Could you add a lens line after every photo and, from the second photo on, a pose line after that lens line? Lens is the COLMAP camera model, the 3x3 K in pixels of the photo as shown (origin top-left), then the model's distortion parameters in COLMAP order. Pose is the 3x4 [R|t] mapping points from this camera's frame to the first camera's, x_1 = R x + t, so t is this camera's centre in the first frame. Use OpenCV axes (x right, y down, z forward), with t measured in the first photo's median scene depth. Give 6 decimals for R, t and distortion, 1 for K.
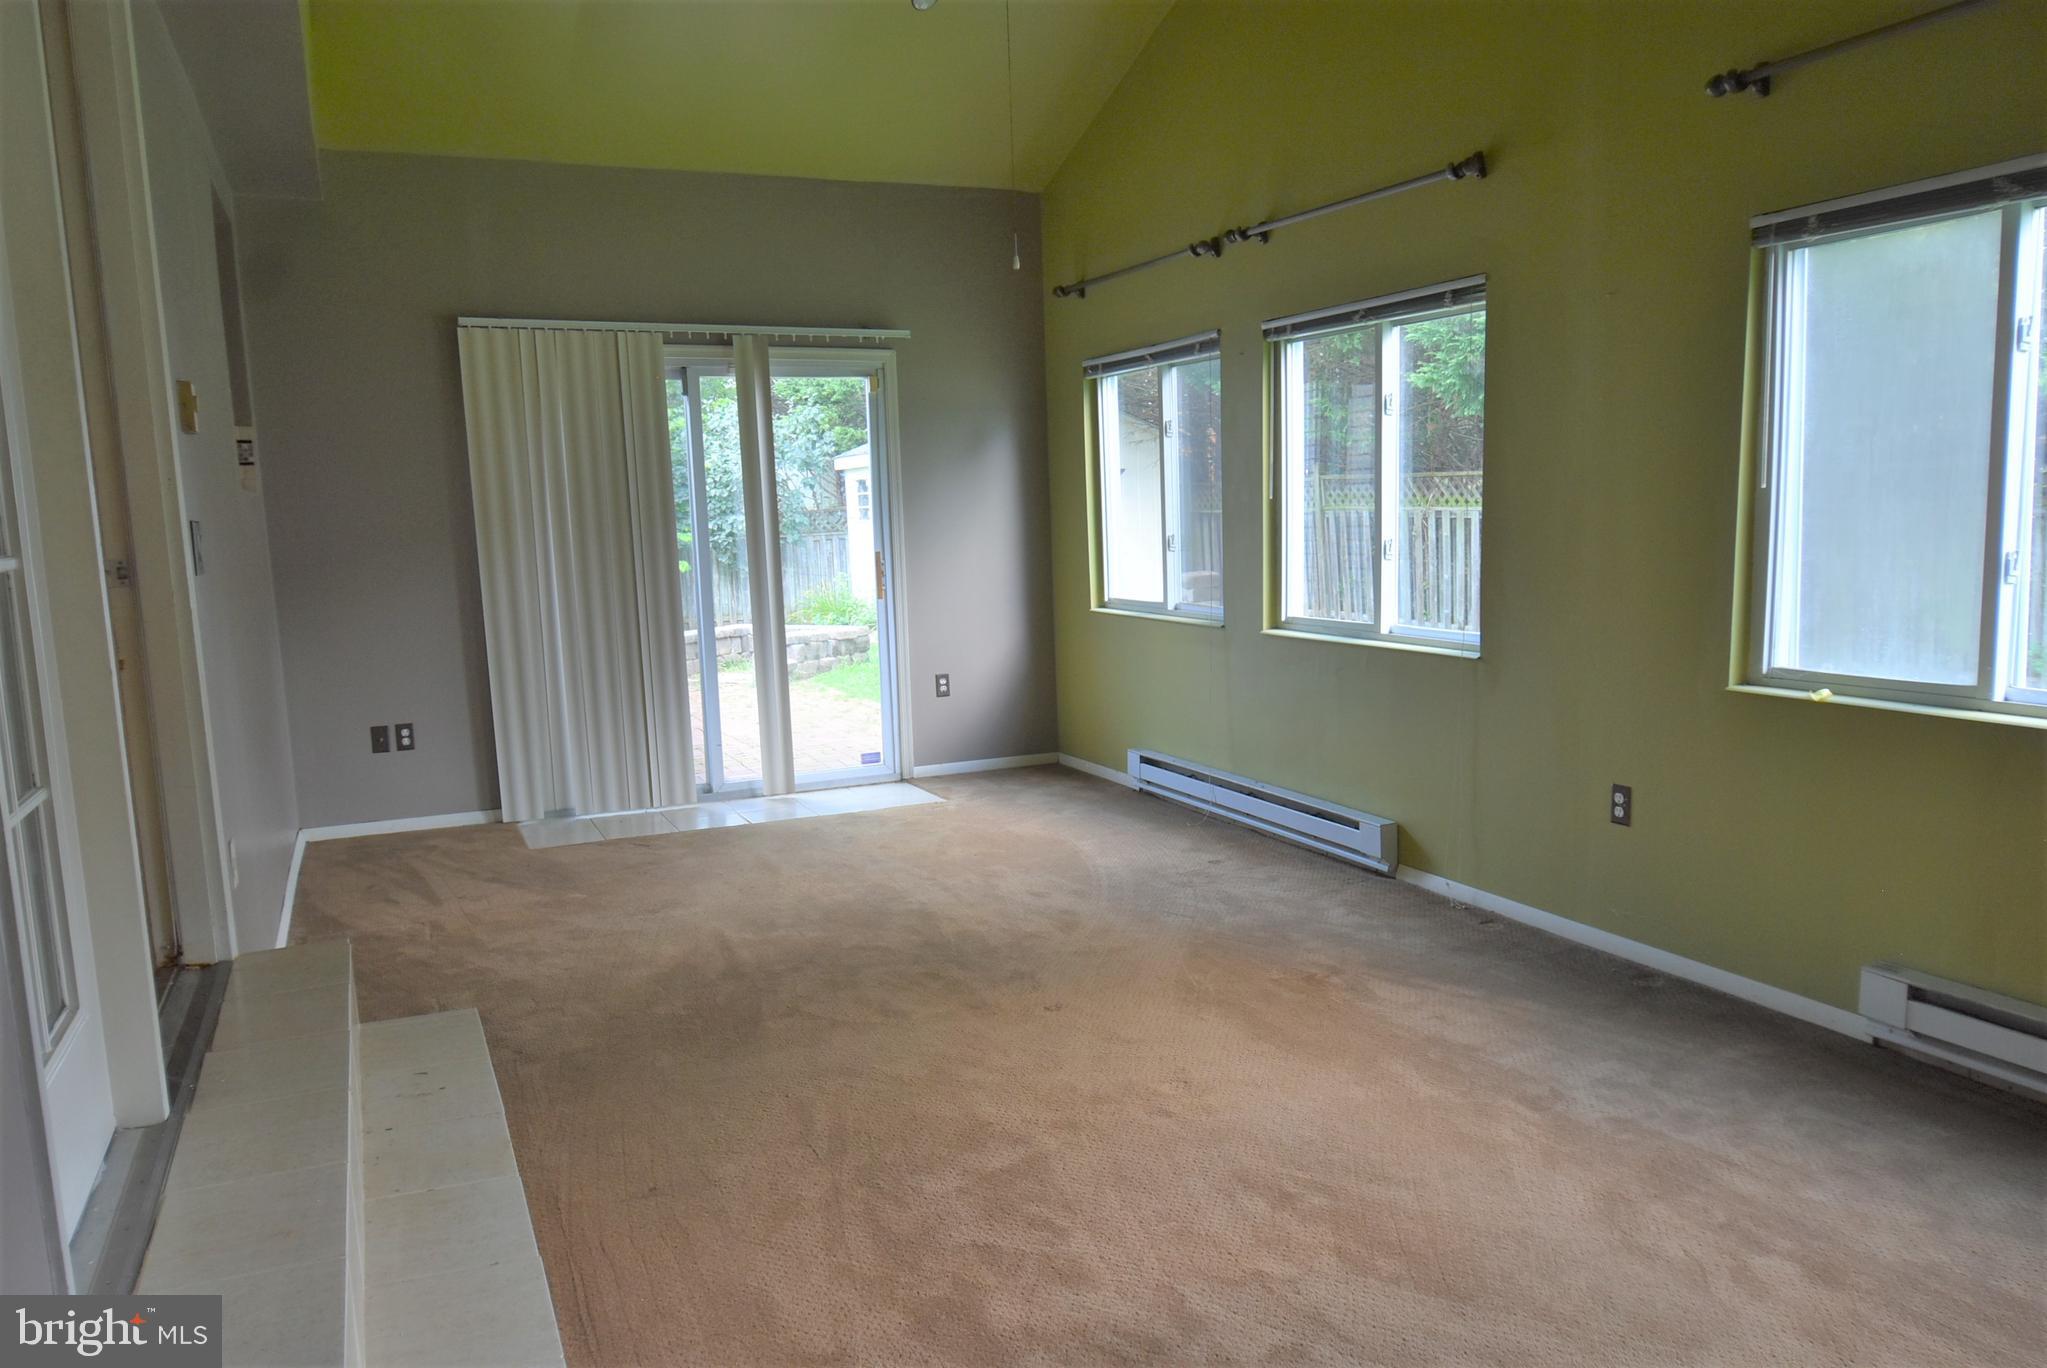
lens RADIAL K [[1457.4, 0, 1022.2], [0, 1457.4, 684.6], [0, 0, 1]] dist [0.013215, -0.000948]
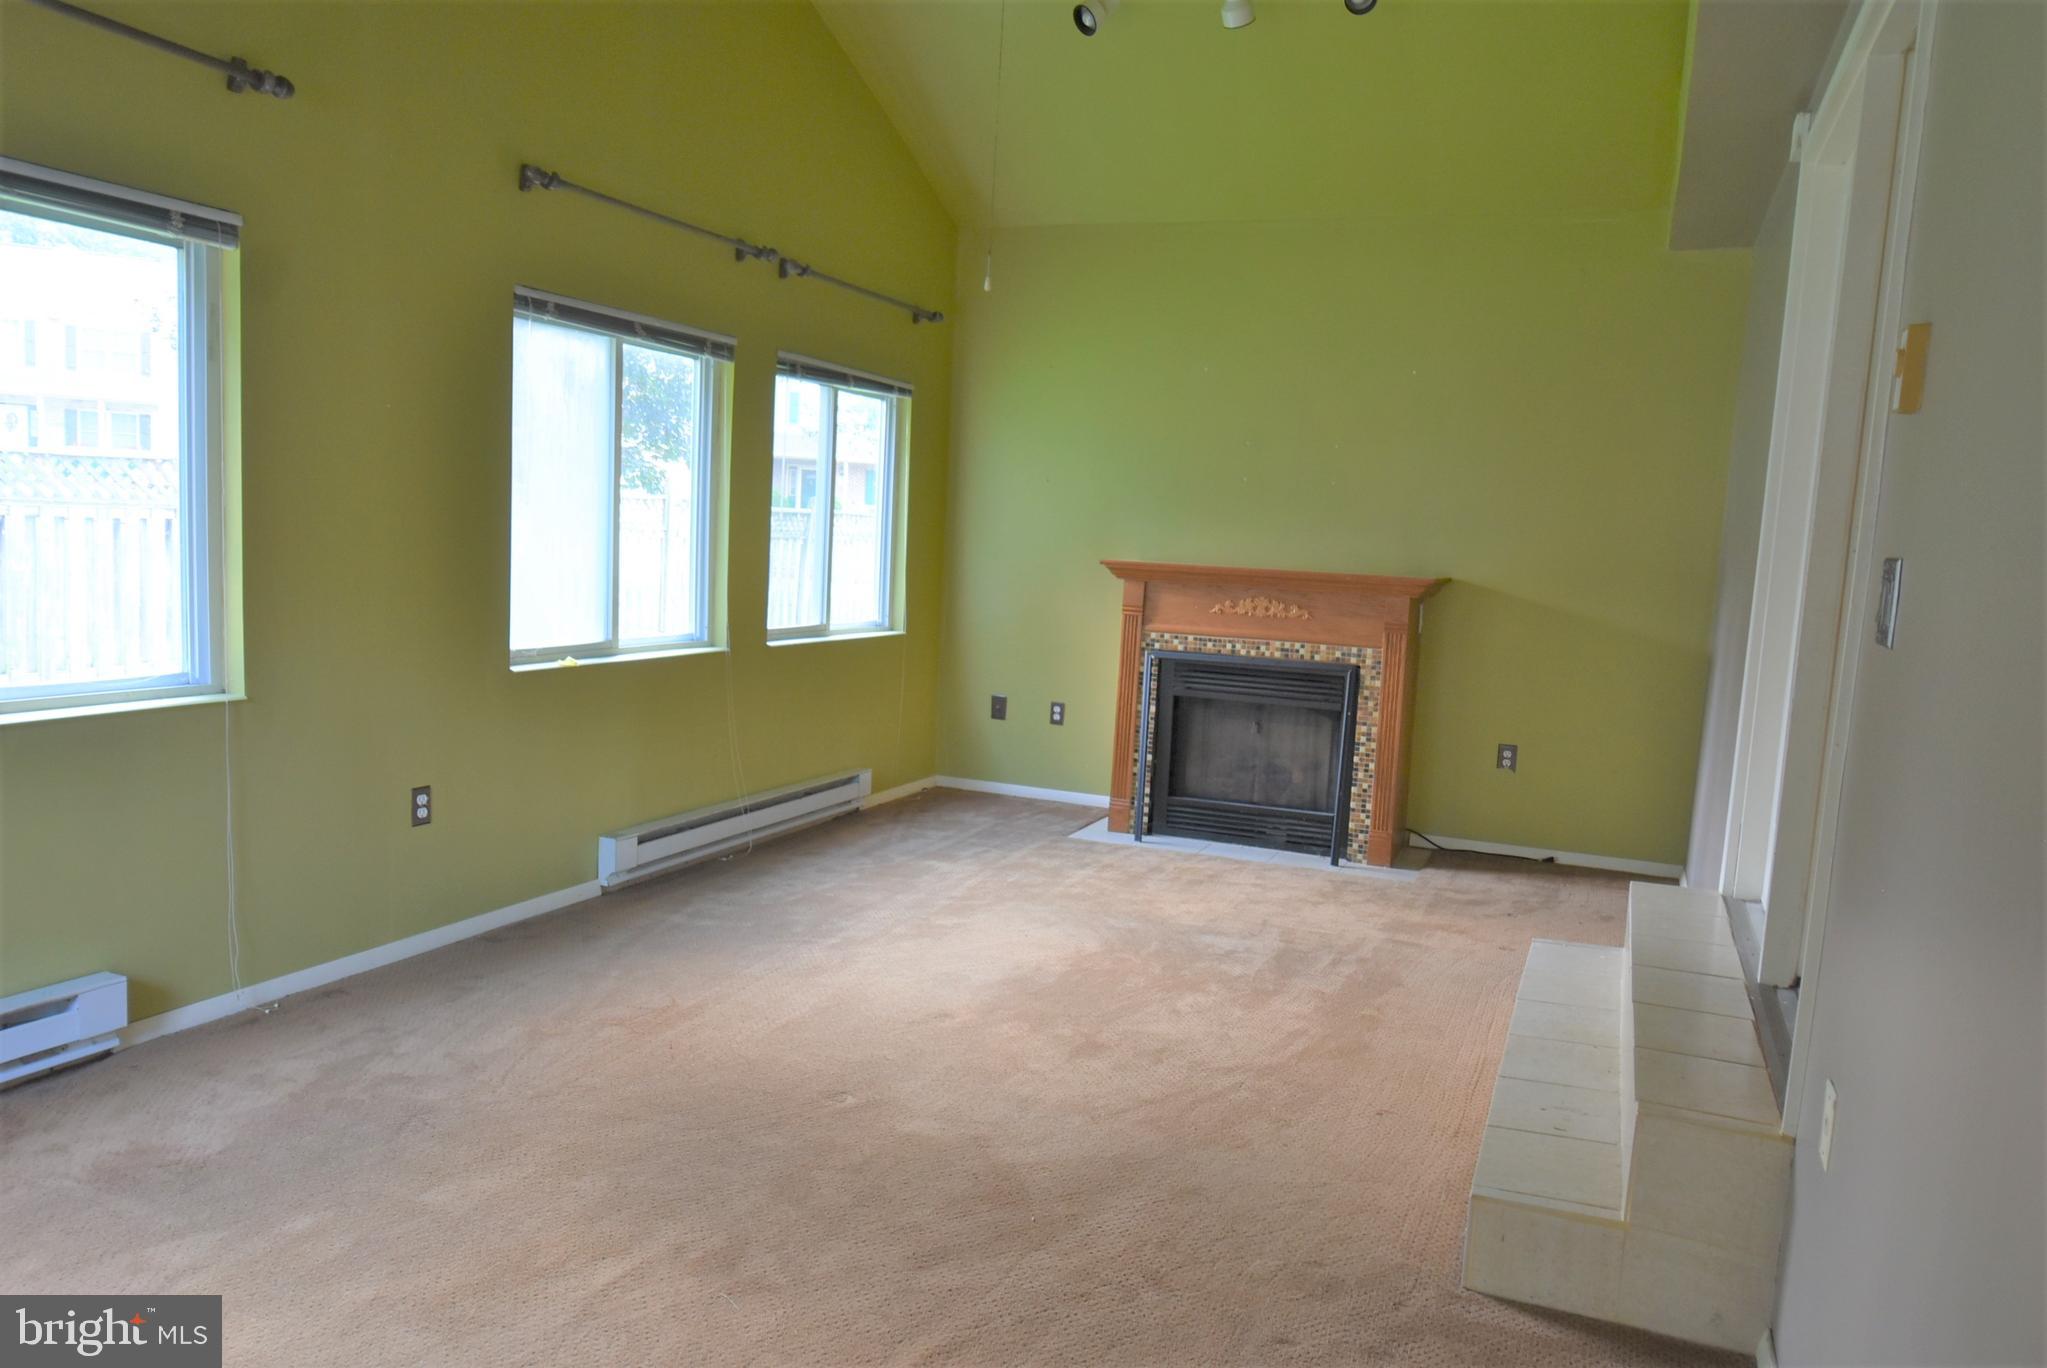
lens RADIAL K [[1457.4, 0, 1021.9], [0, 1457.4, 691.1], [0, 0, 1]] dist [0.013215, -0.000948]
pose [[-0.675197, -0.088903, 0.732260, -0.697184], [0.062212, 0.982310, 0.176625, -0.170977], [-0.735009, 0.164812, -0.657723, 1.516544]]
